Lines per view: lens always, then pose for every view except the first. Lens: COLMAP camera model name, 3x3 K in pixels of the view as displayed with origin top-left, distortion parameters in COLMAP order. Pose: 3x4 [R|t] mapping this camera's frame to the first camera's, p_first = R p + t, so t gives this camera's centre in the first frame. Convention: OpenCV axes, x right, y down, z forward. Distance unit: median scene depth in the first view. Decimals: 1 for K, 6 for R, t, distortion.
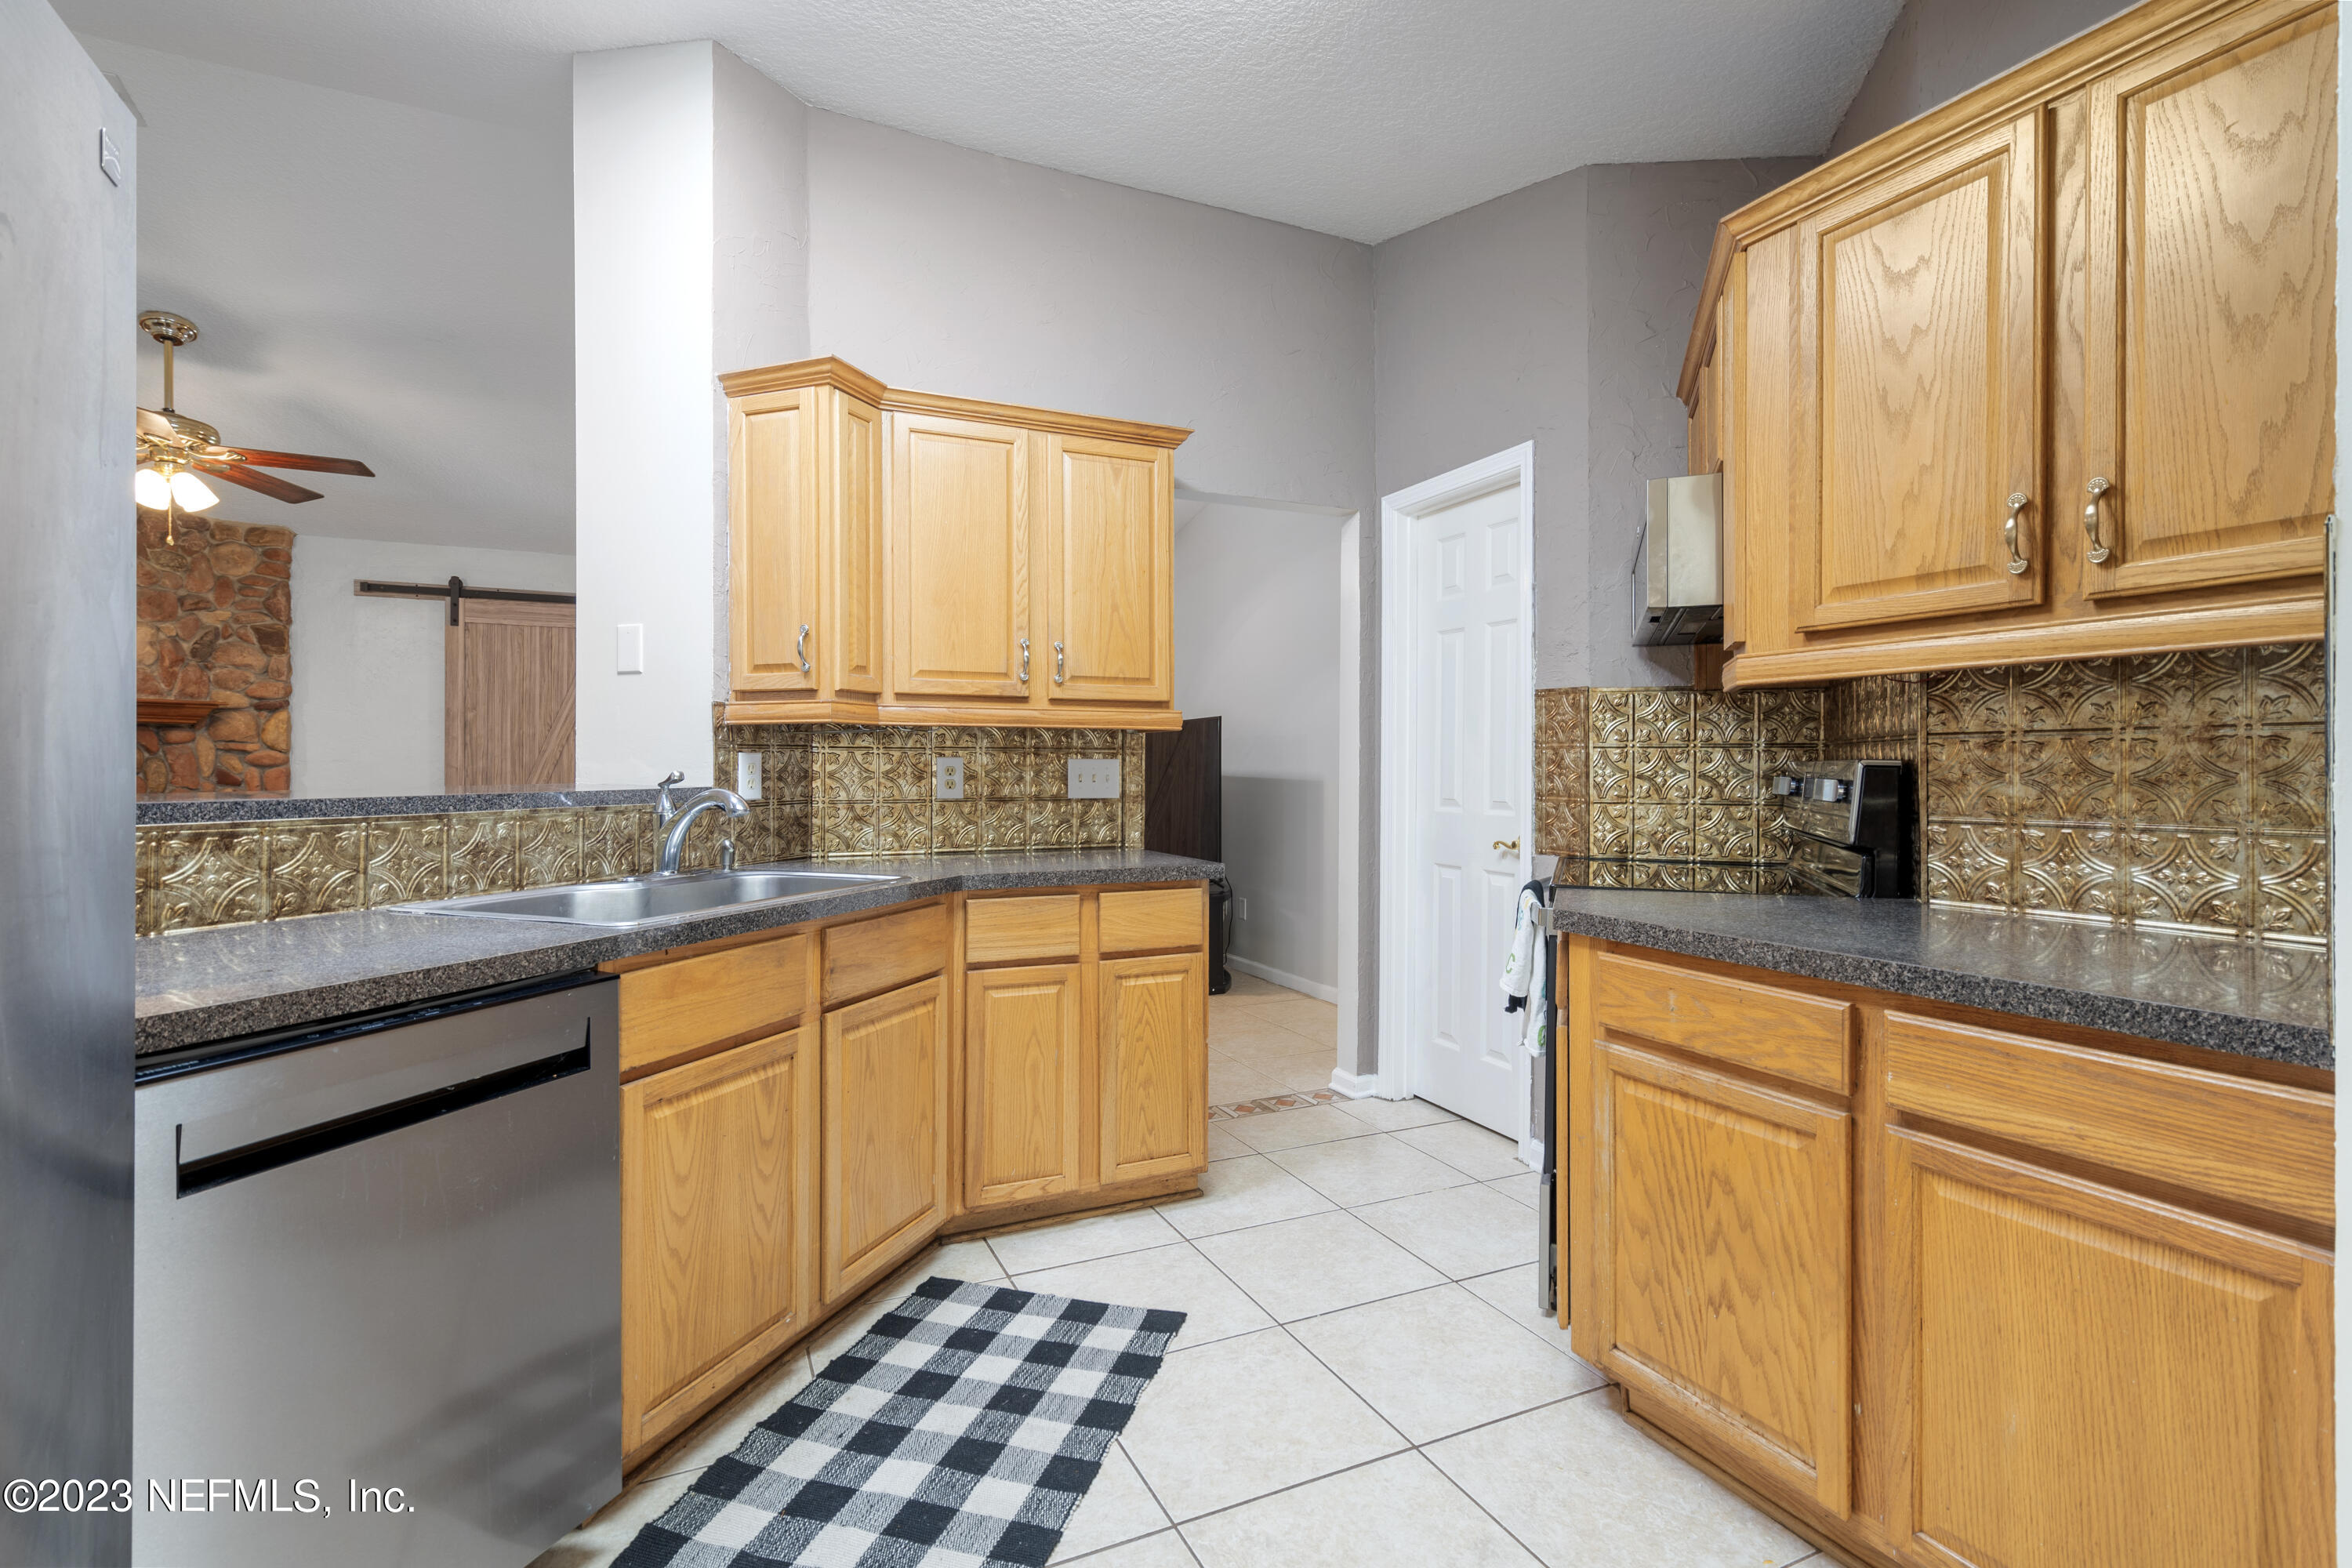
lens RADIAL K [[1099.0, 0, 1189.8], [0, 1099.0, 769.6], [0, 0, 1]] dist [-0.001412, 0.002599]
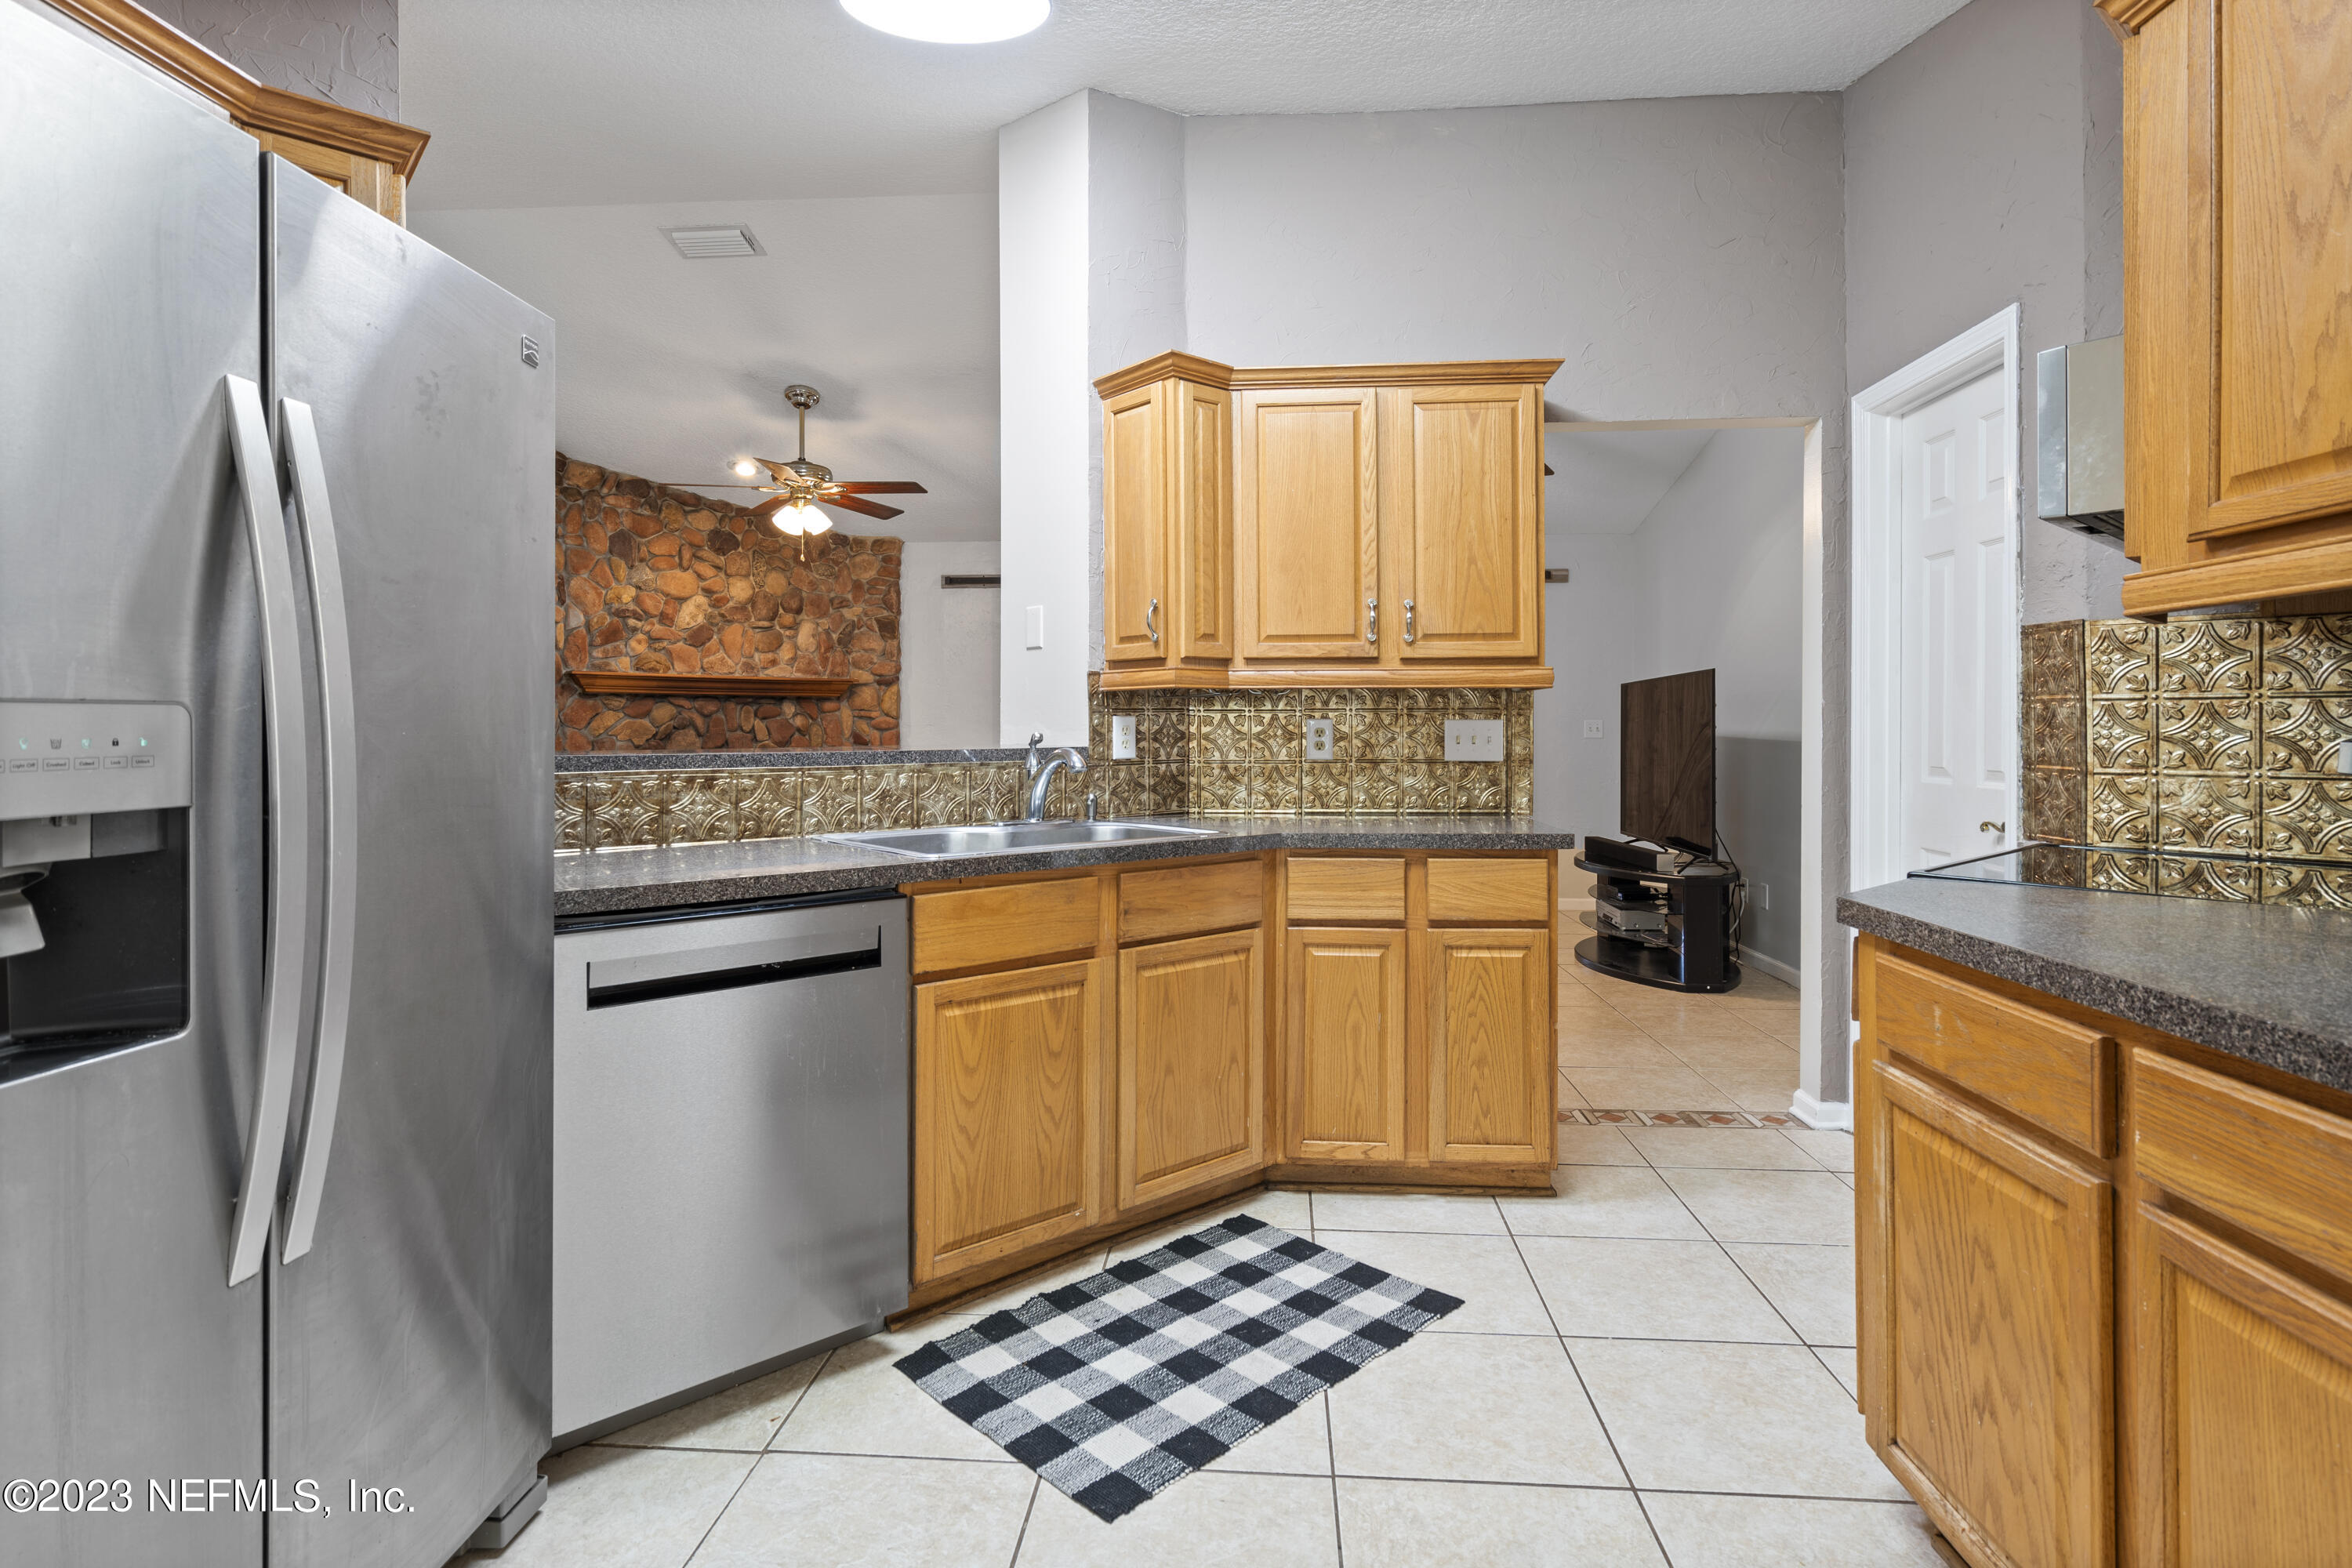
lens RADIAL K [[1187.4, 0, 1188.8], [0, 1187.4, 726.9], [0, 0, 1]] dist [0.002381, 0.000918]
pose [[0.871484, -0.003533, -0.490411, 0.347610], [0.001460, 0.999988, -0.004610, 0.001729], [0.490422, 0.003302, 0.871479, -0.019431]]
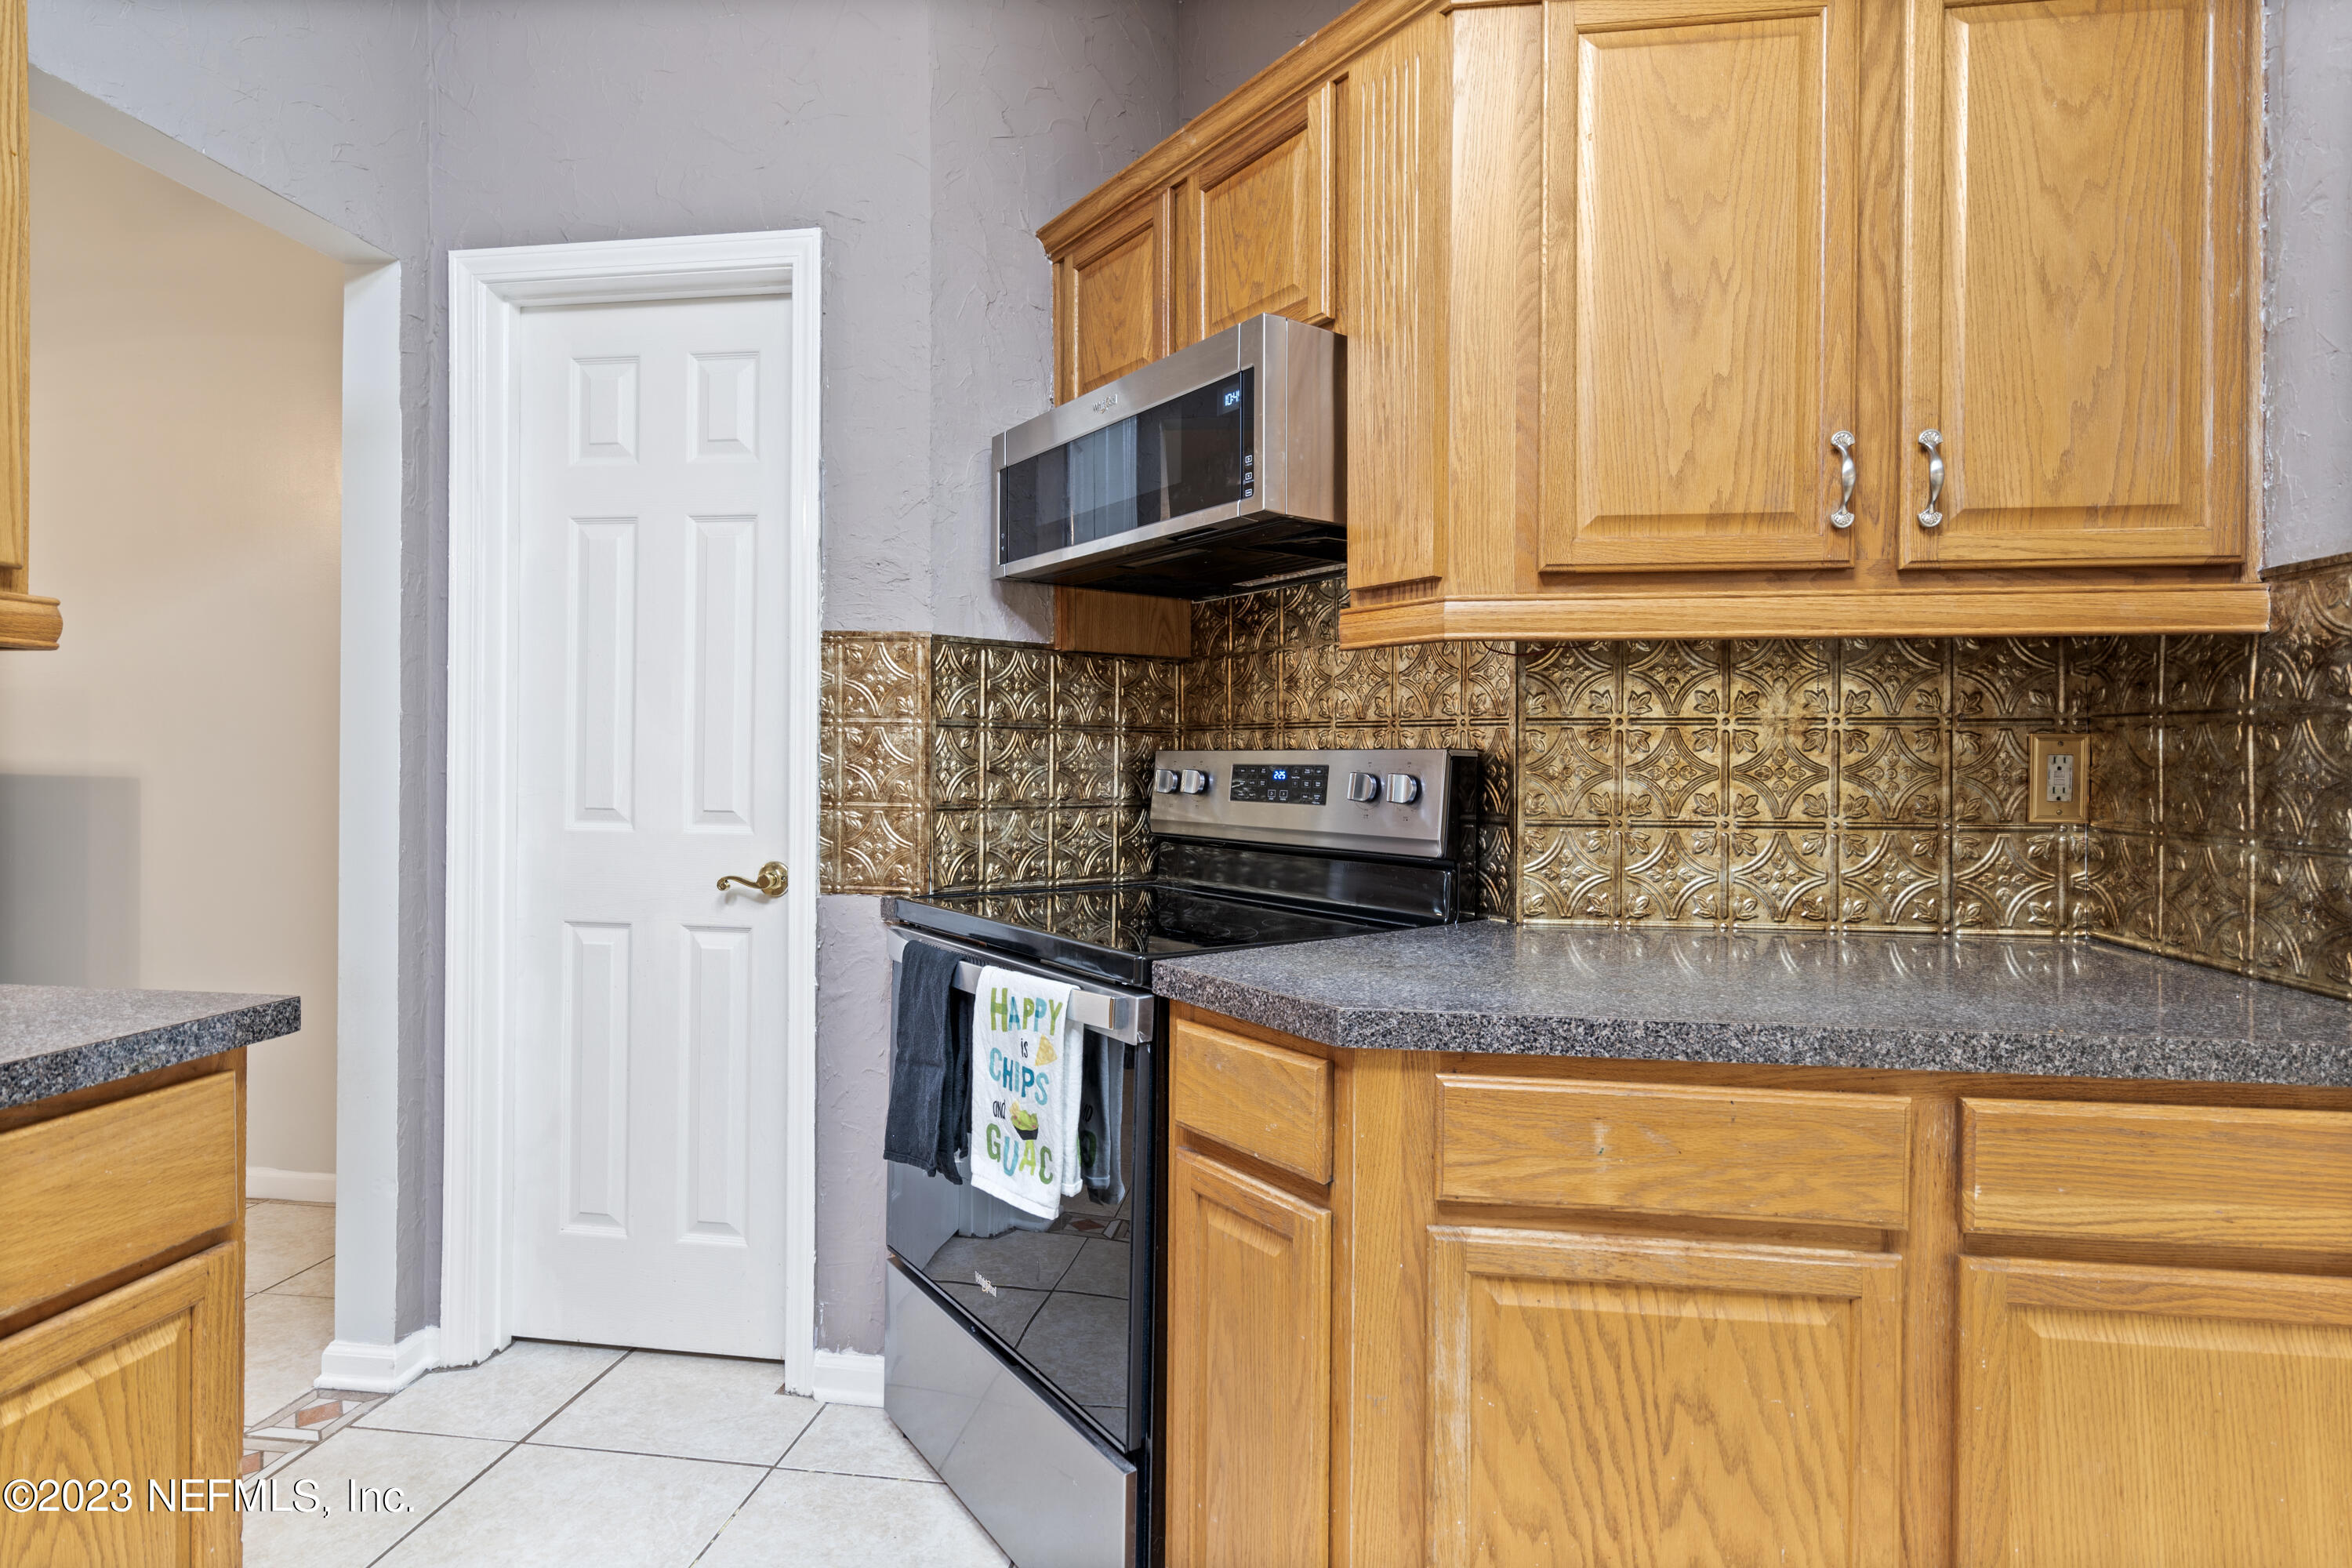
lens RADIAL K [[1187.4, 0, 1185.0], [0, 1187.4, 766.6], [0, 0, 1]] dist [0.002381, 0.000918]
pose [[0.551938, -0.001842, 0.833883, -0.218300], [-0.004580, 0.999976, 0.005240, -0.000107], [-0.833873, -0.006711, 0.551916, 0.739568]]
